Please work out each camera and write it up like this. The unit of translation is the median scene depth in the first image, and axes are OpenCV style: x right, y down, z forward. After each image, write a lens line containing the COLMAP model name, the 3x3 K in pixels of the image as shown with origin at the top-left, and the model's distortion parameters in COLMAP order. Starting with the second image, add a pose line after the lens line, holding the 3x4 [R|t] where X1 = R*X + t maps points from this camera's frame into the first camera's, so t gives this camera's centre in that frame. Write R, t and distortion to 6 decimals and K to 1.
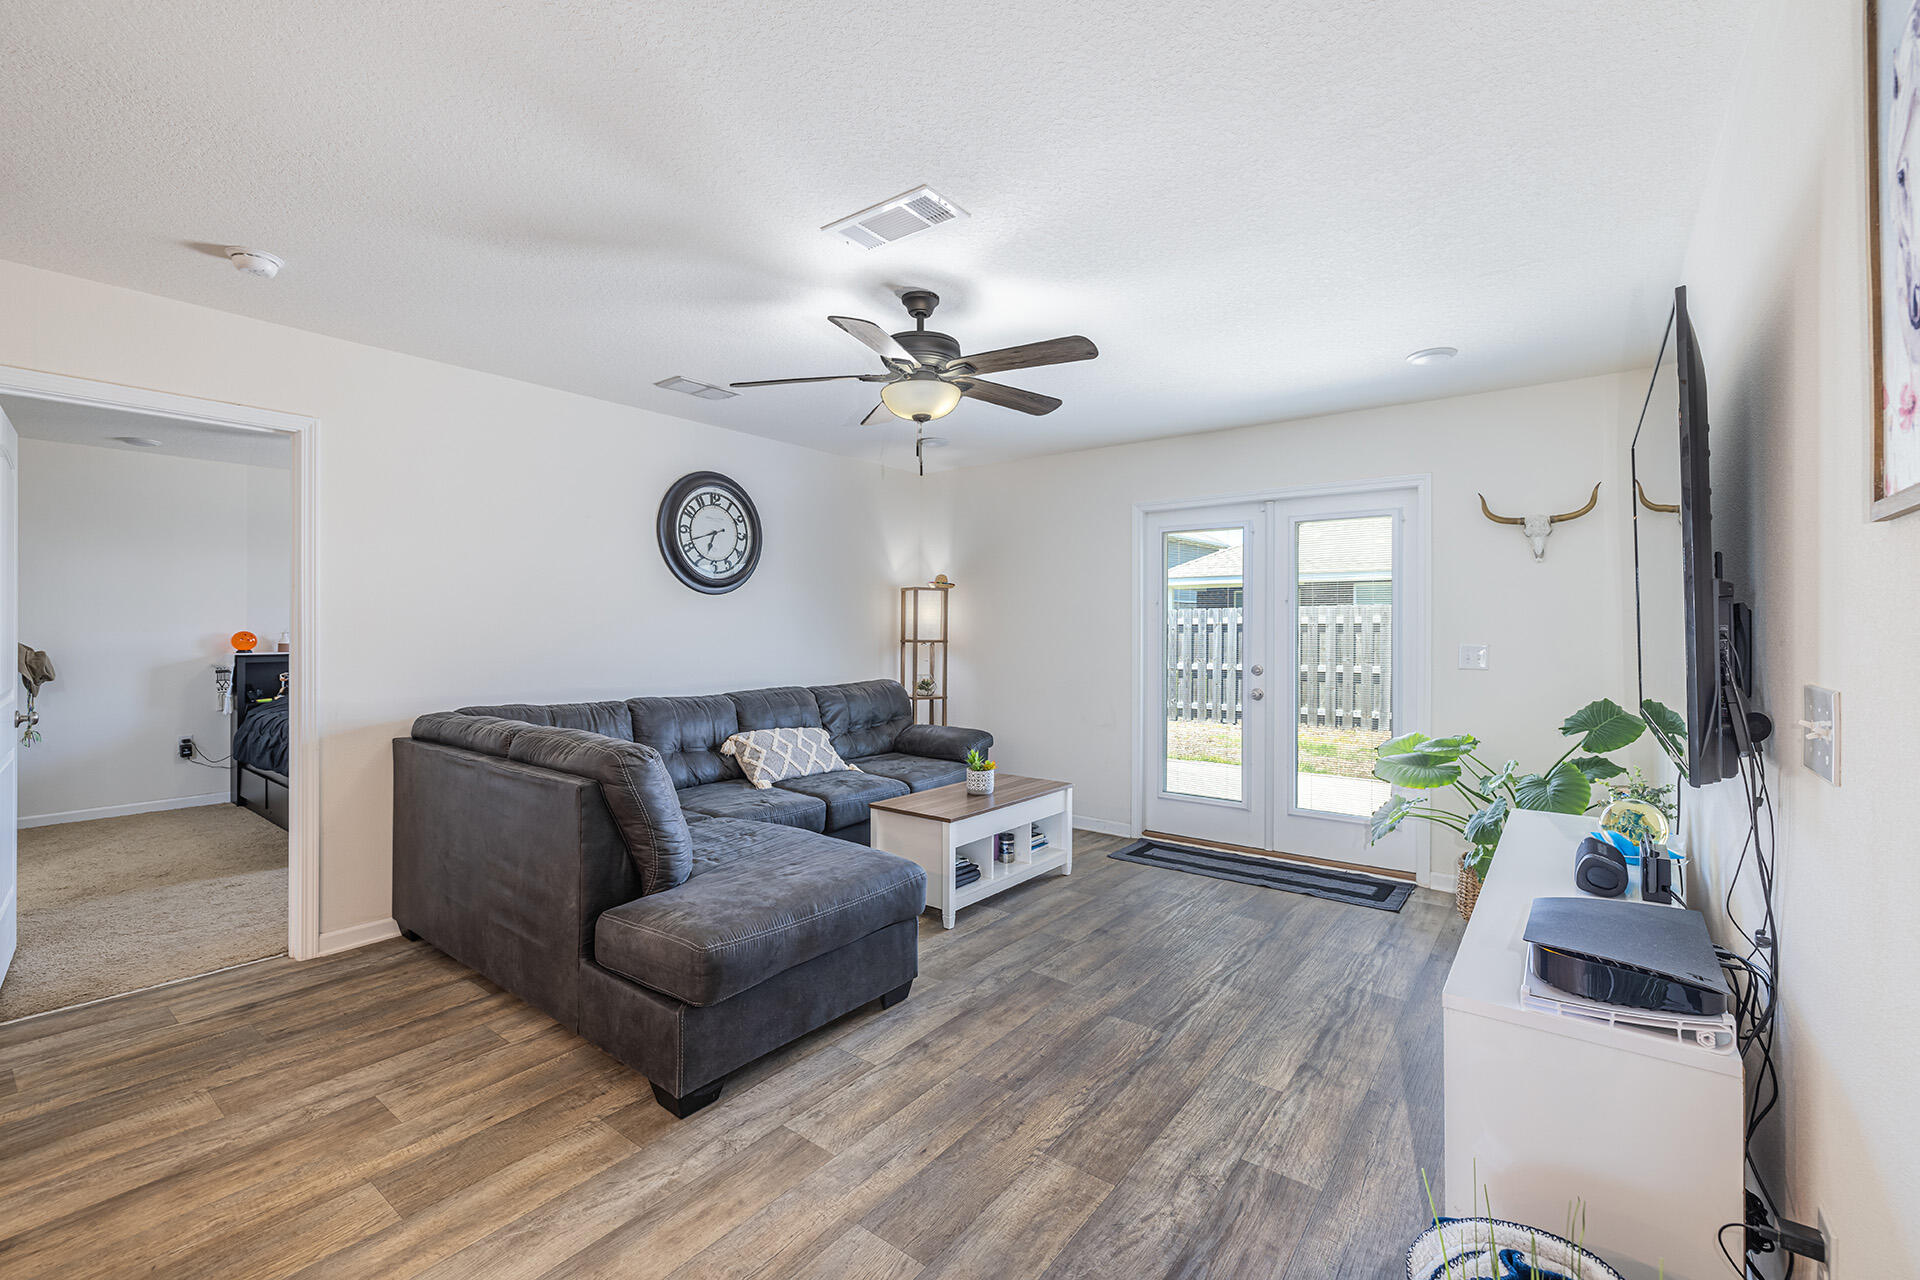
lens RADIAL K [[808.9, 0, 970.9], [0, 808.9, 638.2], [0, 0, 1]] dist [-0.001740, -0.000555]
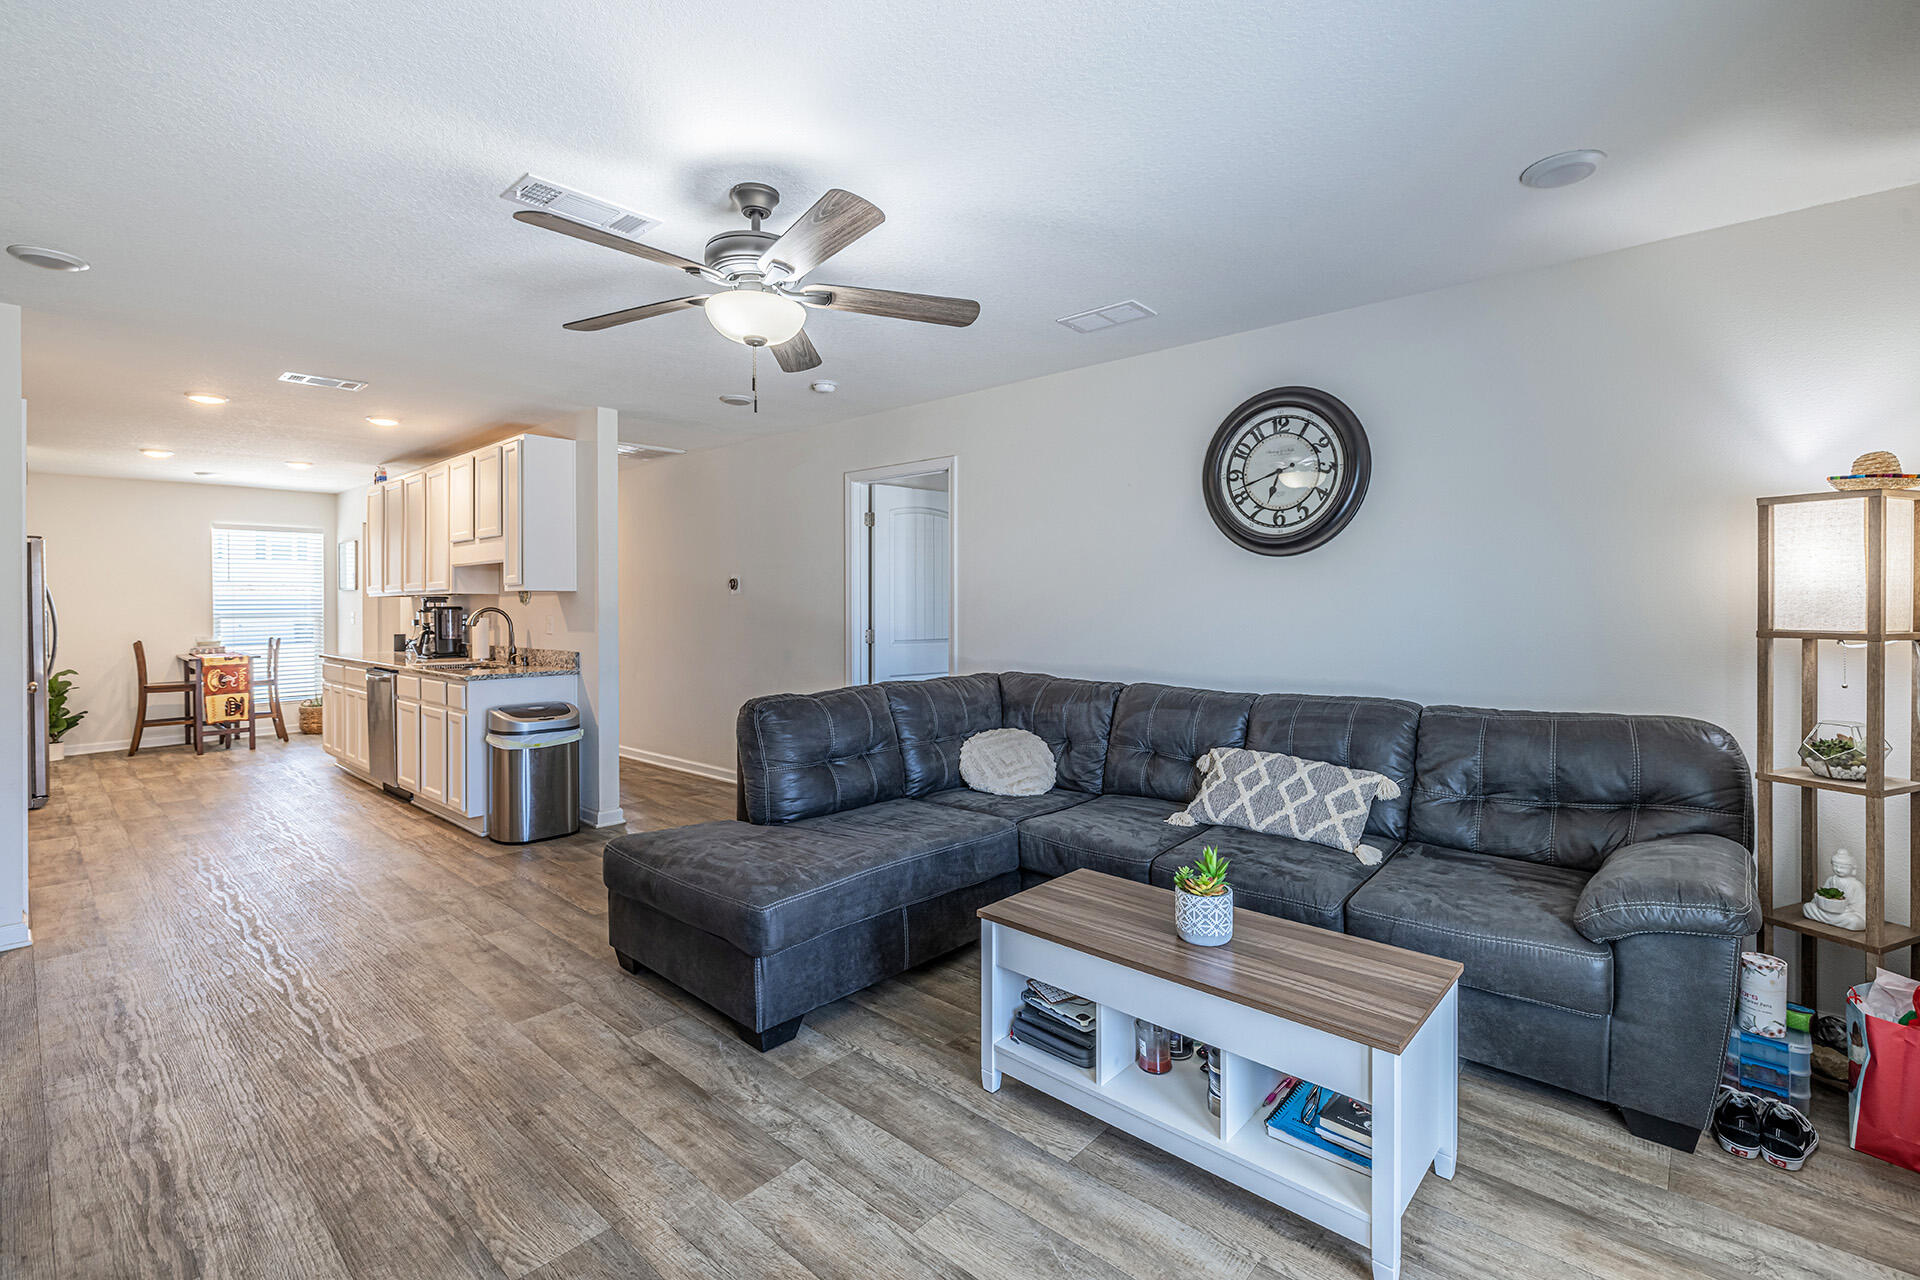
lens RADIAL K [[851.2, 0, 950.0], [0, 851.2, 610.1], [0, 0, 1]] dist [-0.014054, 0.003074]
pose [[-0.087142, 0.004396, -0.996186, 0.583472], [-0.009866, 0.999937, 0.005275, -0.008817], [0.996147, 0.010288, -0.087093, 0.966498]]
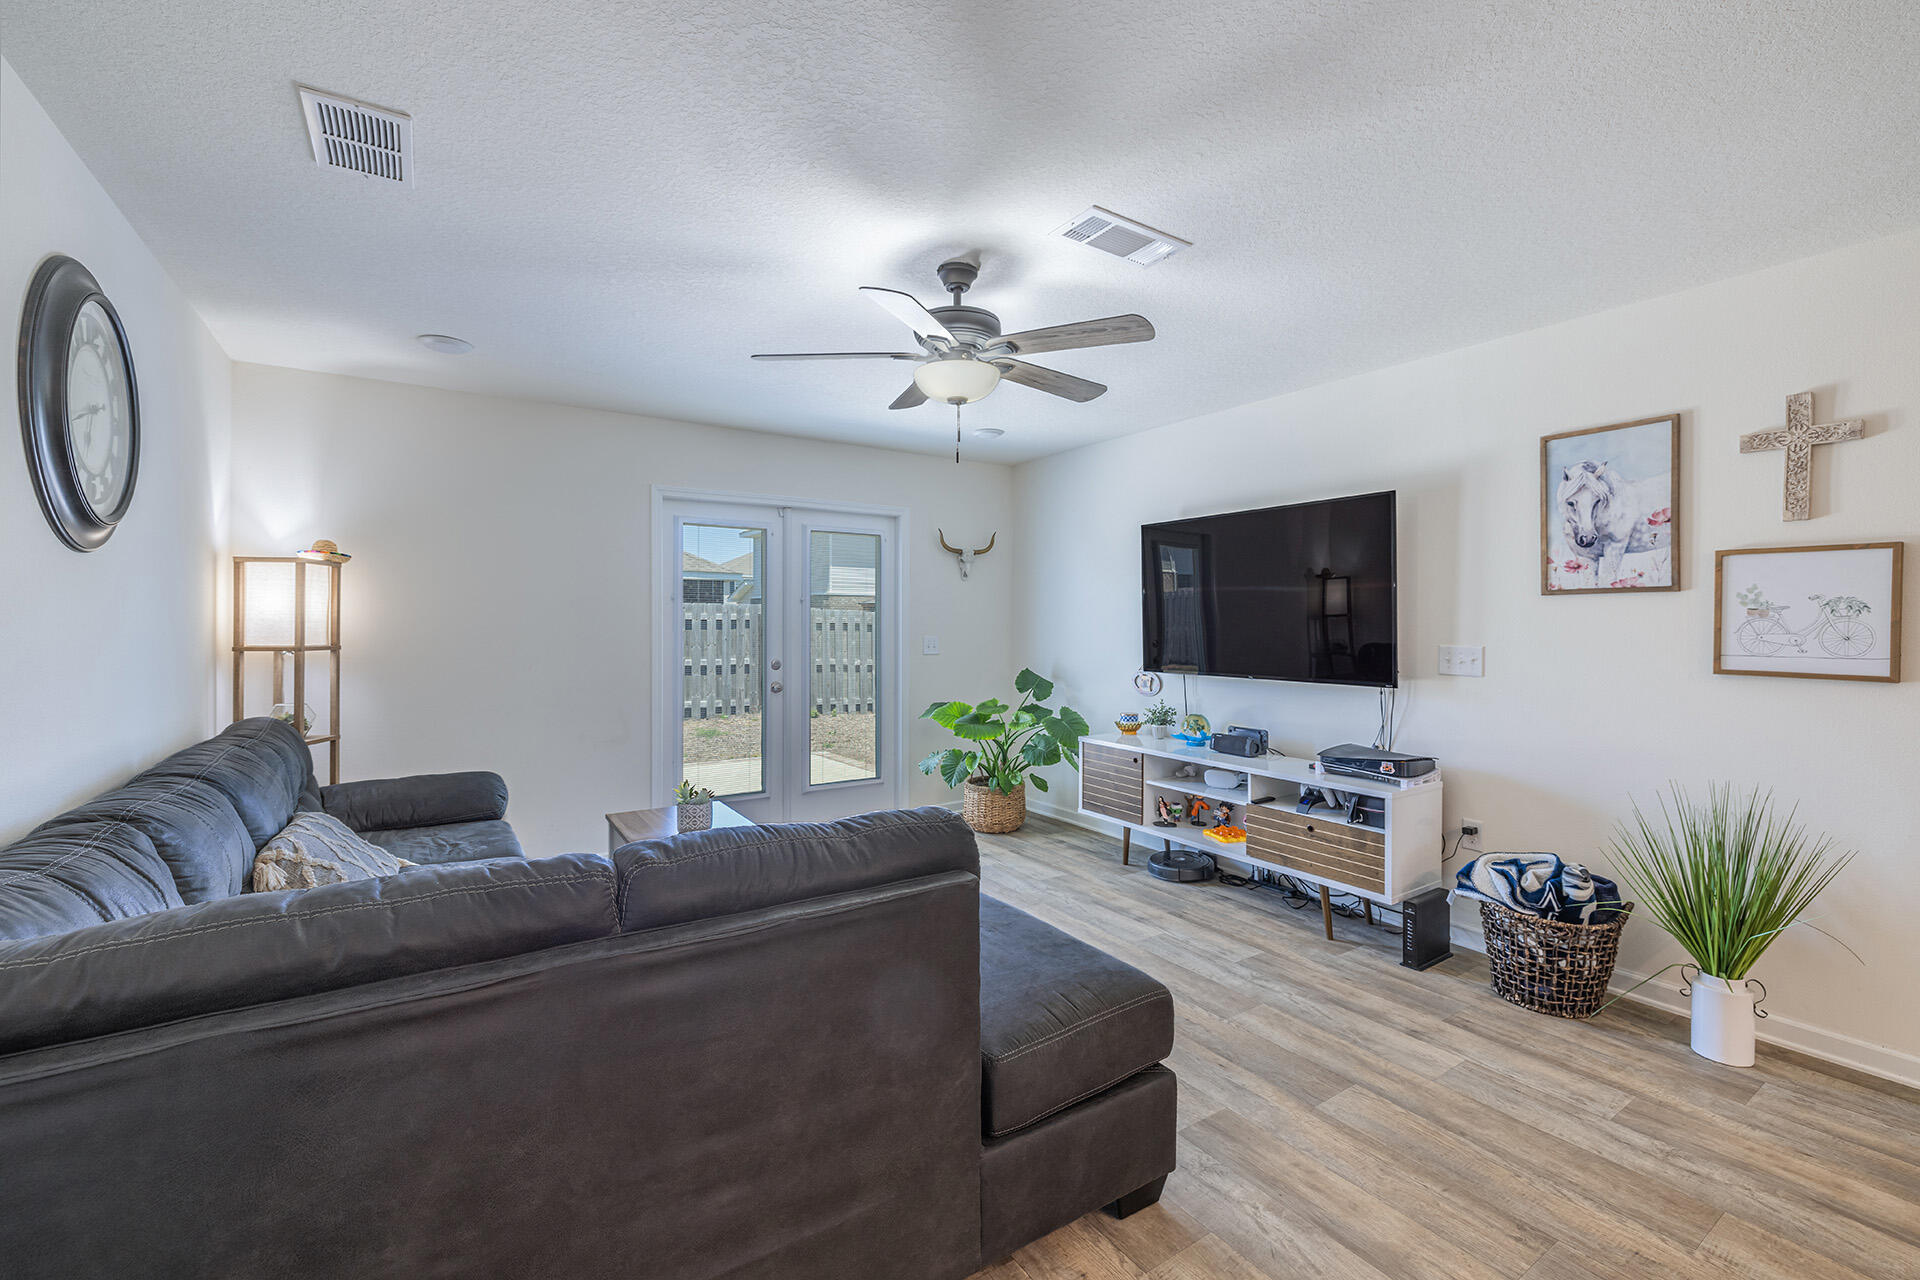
lens RADIAL K [[808.9, 0, 950.5], [0, 808.9, 641.8], [0, 0, 1]] dist [-0.001740, -0.000555]
pose [[0.337236, -0.023780, 0.941120, -0.712966], [0.011469, 0.999711, 0.021150, -0.012634], [-0.941350, 0.003661, 0.337411, 0.530445]]
